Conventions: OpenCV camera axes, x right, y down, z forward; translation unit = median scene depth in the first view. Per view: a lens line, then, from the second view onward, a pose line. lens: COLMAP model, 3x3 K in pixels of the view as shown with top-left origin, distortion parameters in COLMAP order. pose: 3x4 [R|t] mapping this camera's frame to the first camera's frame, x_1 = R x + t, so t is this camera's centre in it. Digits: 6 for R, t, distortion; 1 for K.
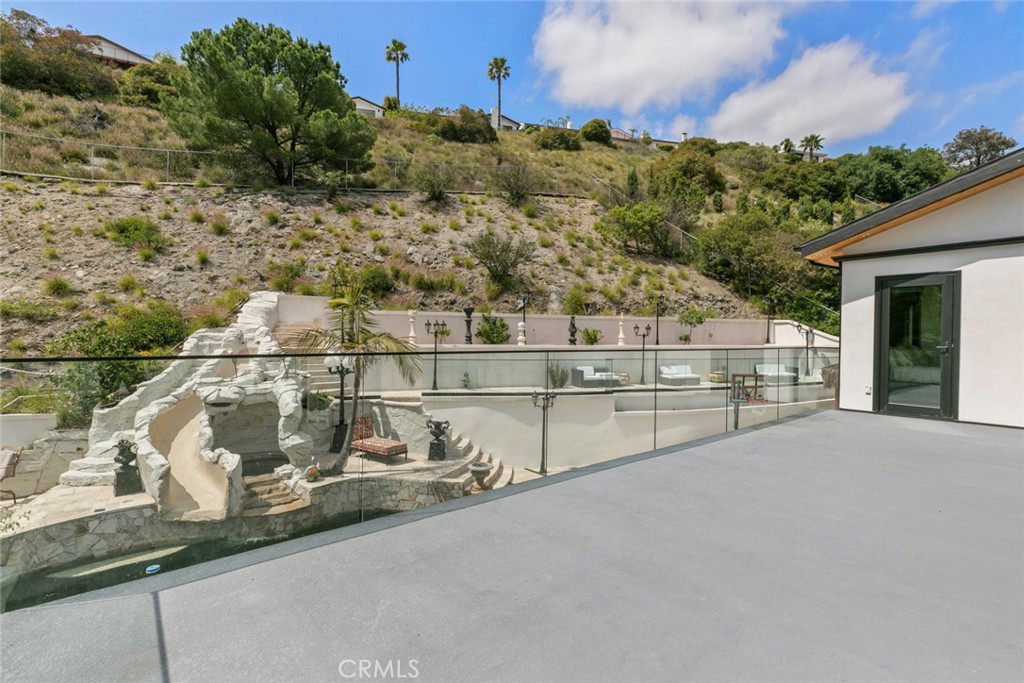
lens RADIAL K [[457.7, 0, 515.0], [0, 457.7, 343.5], [0, 0, 1]] dist [0.006511, -0.000157]
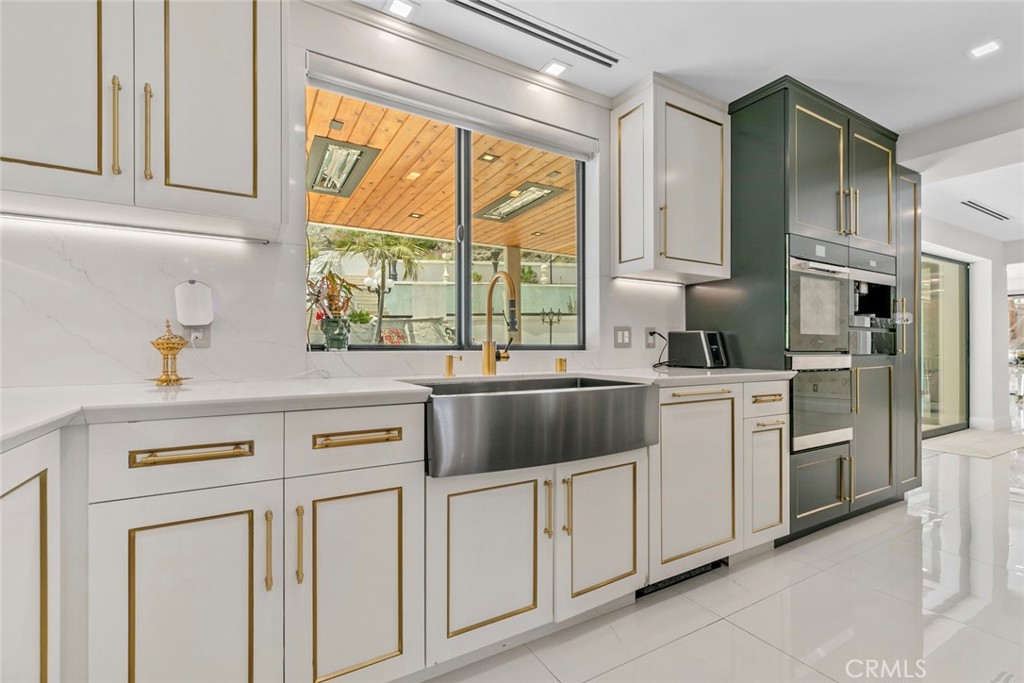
lens RADIAL K [[457.7, 0, 515.0], [0, 457.7, 343.5], [0, 0, 1]] dist [0.006511, -0.000157]
pose [[0.986086, -0.015158, -0.165543, 0.124791], [0.011702, 0.999693, -0.021831, 0.166915], [0.165823, 0.019590, 0.985961, -0.090013]]
